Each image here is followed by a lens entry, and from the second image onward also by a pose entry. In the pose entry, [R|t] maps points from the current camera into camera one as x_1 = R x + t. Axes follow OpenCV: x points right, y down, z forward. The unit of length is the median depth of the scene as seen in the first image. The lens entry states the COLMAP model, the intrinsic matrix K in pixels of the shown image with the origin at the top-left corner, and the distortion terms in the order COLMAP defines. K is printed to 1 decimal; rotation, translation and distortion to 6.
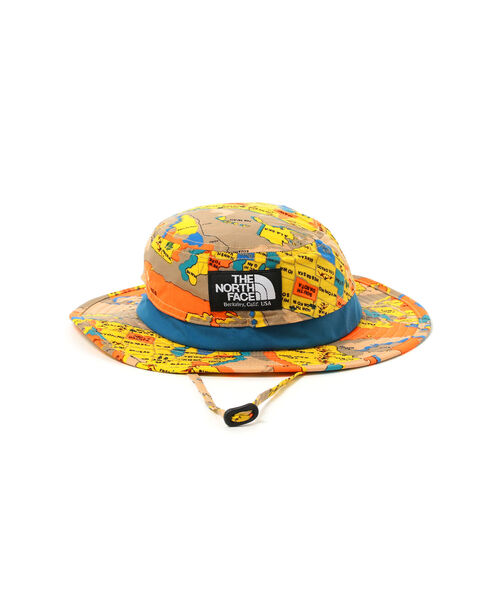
lens RADIAL K [[1428.0, 0, 250.0], [0, 1428.0, 300.2], [0, 0, 1]] dist [-0.009324, 0.000000]
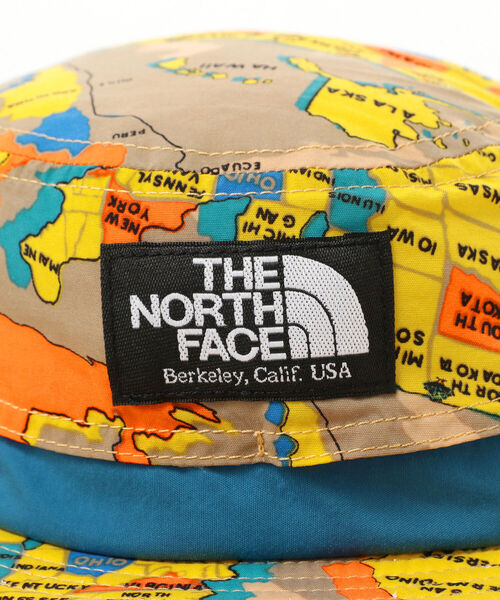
lens RADIAL K [[1841.6, 0, 249.9], [0, 1841.6, 300.2], [0, 0, 1]] dist [-0.069691, 0.000000]
pose [[0.998051, -0.009824, -0.061619, 0.016872], [0.006300, 0.998348, -0.057119, 0.008184], [0.062078, 0.056619, 0.996464, 0.673442]]
